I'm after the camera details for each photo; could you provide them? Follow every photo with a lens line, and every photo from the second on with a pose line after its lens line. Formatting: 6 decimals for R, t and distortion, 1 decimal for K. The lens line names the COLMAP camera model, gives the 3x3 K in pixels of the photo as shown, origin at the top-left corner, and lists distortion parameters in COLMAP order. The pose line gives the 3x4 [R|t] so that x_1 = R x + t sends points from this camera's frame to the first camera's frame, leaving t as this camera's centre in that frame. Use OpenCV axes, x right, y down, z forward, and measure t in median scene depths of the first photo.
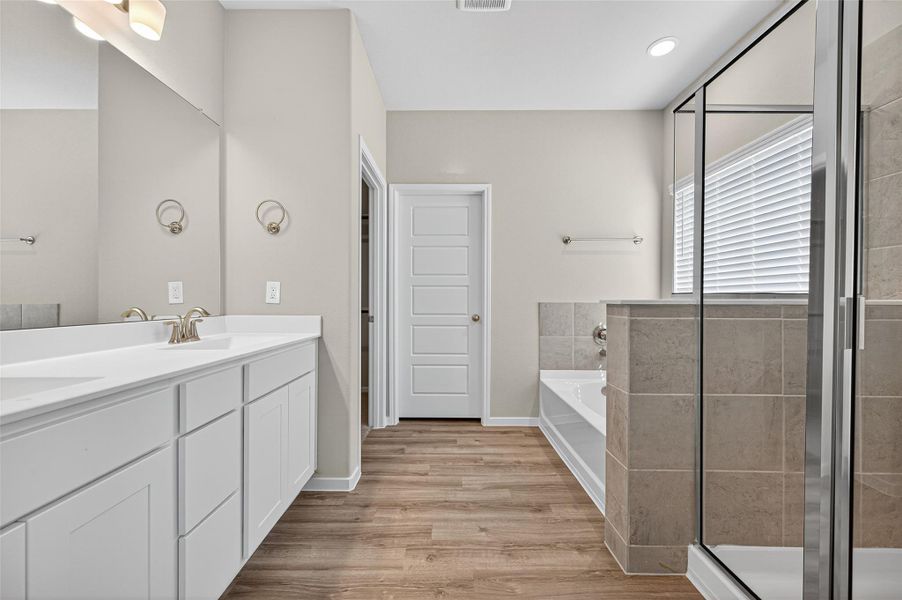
lens RADIAL K [[350.7, 0, 450.8], [0, 350.7, 303.5], [0, 0, 1]] dist [0.003813, -0.000301]
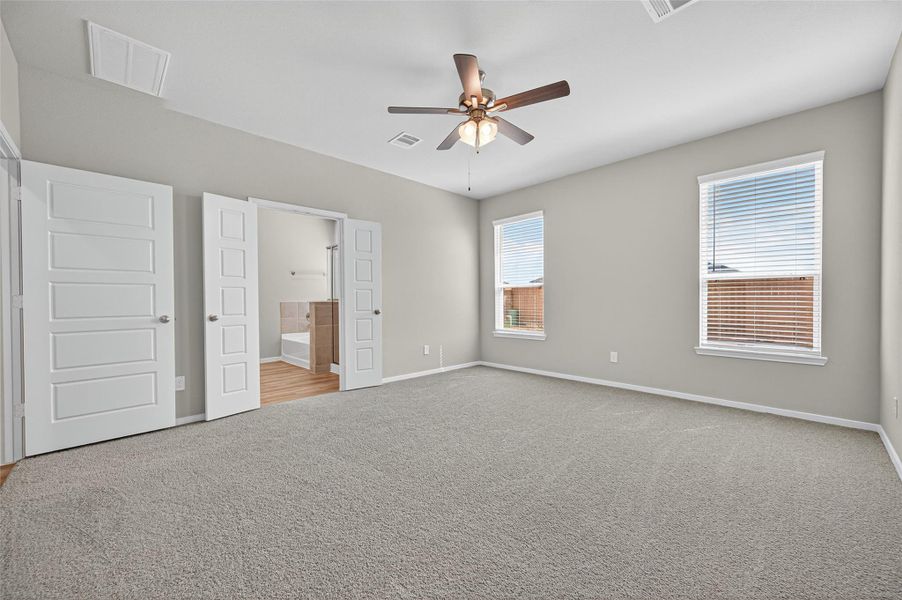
lens RADIAL K [[350.7, 0, 450.8], [0, 350.7, 303.5], [0, 0, 1]] dist [0.003813, -0.000301]
pose [[0.719123, -0.014251, 0.694737, -0.968820], [0.015454, 0.999870, 0.004513, 0.022574], [-0.694711, 0.007491, 0.719250, -2.498618]]
